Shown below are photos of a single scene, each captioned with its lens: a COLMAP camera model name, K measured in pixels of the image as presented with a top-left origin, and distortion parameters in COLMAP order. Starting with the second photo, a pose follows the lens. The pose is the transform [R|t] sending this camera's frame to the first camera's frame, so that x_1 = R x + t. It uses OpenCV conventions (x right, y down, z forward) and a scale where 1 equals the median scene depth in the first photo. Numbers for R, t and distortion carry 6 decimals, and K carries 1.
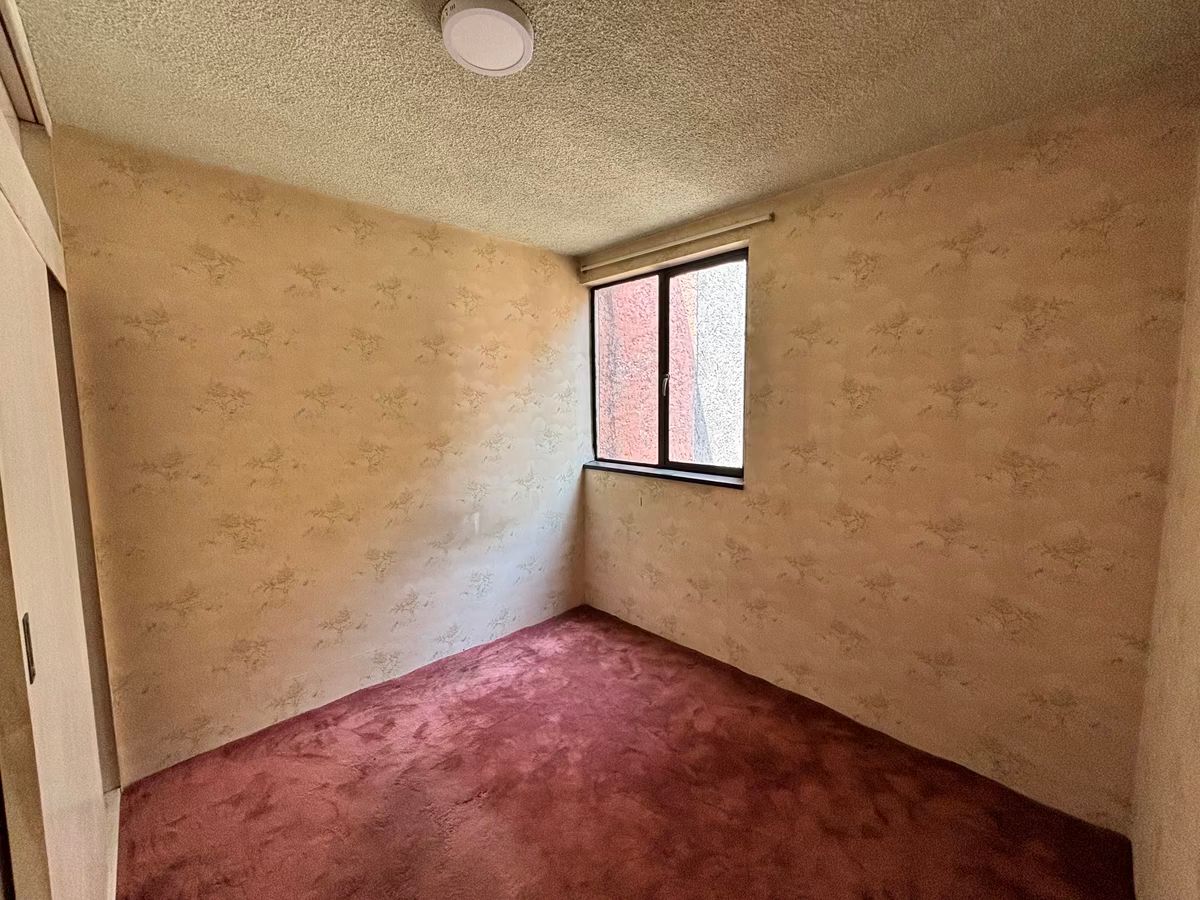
lens RADIAL K [[491.0, 0, 598.1], [0, 491.0, 449.3], [0, 0, 1]] dist [0.004171, 0.000400]
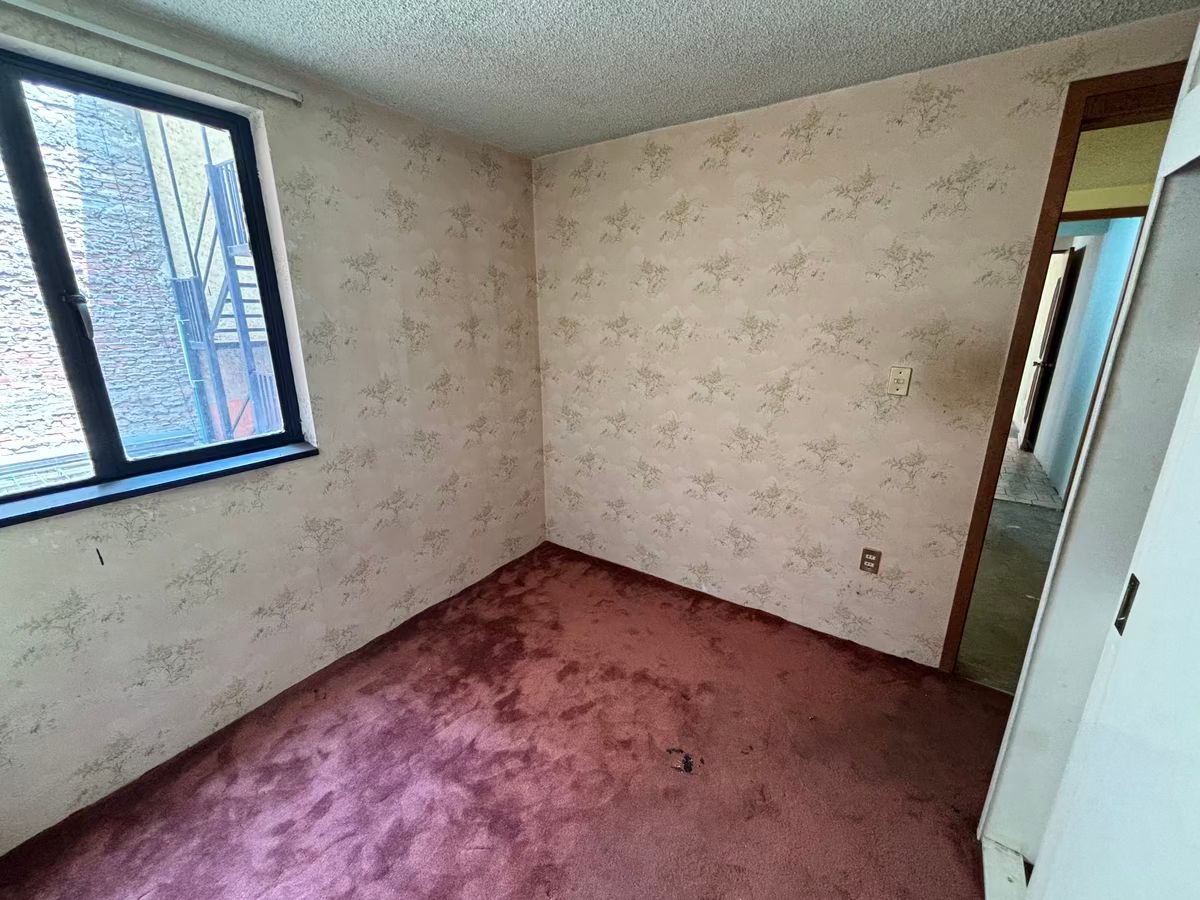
lens RADIAL K [[491.0, 0, 598.1], [0, 491.0, 449.3], [0, 0, 1]] dist [0.004171, 0.000400]
pose [[-0.202661, -0.263314, 0.943183, -0.668060], [0.094321, 0.953443, 0.286445, -0.137000], [-0.974696, 0.147013, -0.168389, 0.819696]]
